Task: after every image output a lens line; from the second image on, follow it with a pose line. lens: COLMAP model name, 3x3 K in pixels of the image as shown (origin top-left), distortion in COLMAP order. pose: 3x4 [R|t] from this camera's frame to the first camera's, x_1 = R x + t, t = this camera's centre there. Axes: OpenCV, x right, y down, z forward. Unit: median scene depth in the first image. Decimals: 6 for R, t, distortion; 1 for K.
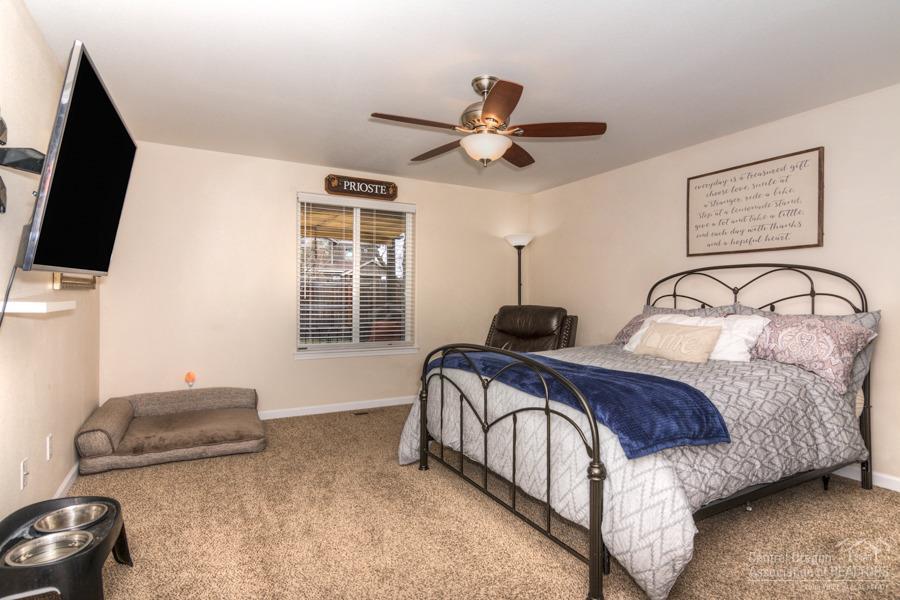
lens RADIAL K [[473.8, 0, 452.8], [0, 473.8, 300.4], [0, 0, 1]] dist [-0.004554, 0.000487]
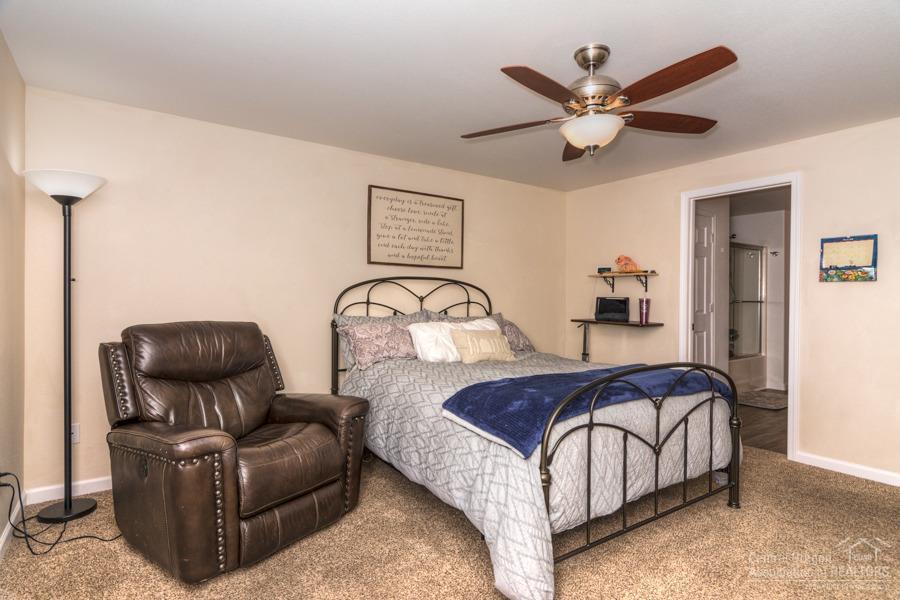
lens RADIAL K [[473.8, 0, 453.0], [0, 473.8, 298.2], [0, 0, 1]] dist [-0.004554, 0.000487]
pose [[-0.105827, -0.003738, 0.994378, -0.575757], [-0.001203, 0.999993, 0.003631, -0.026881], [-0.994384, -0.000812, -0.105831, 1.046658]]
